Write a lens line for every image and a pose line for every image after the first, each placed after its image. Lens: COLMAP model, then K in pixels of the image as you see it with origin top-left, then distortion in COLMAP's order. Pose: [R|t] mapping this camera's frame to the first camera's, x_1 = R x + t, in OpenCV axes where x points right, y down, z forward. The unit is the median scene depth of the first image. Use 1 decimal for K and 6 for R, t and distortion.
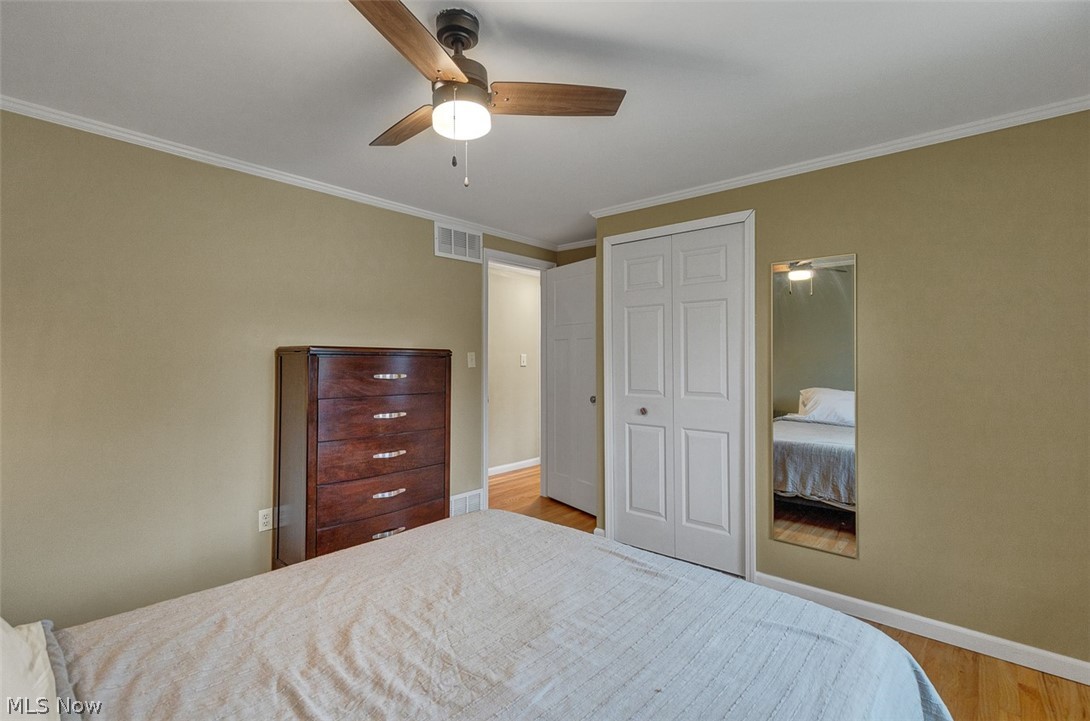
lens RADIAL K [[494.0, 0, 538.9], [0, 494.0, 353.9], [0, 0, 1]] dist [0.008449, -0.001541]
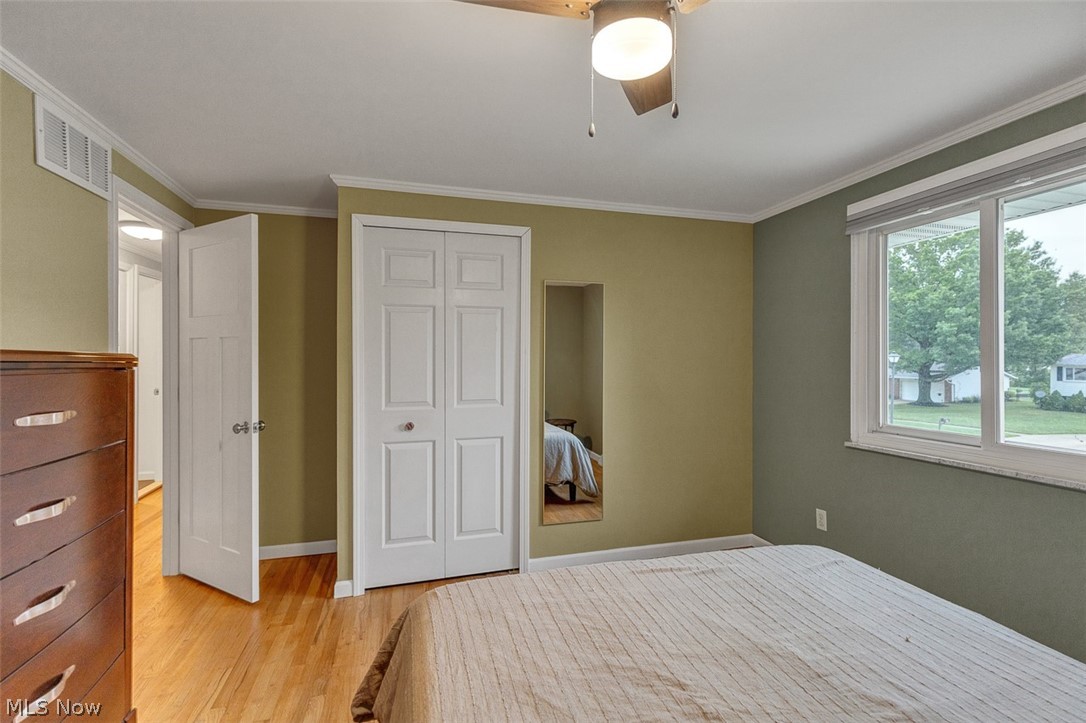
lens RADIAL K [[492.2, 0, 542.9], [0, 492.2, 364.6], [0, 0, 1]] dist [0.008449, -0.001541]
pose [[0.549676, -0.010818, 0.835308, -0.427831], [-0.005016, 0.999855, 0.016250, -0.009408], [-0.835363, -0.013122, 0.549542, 0.361286]]
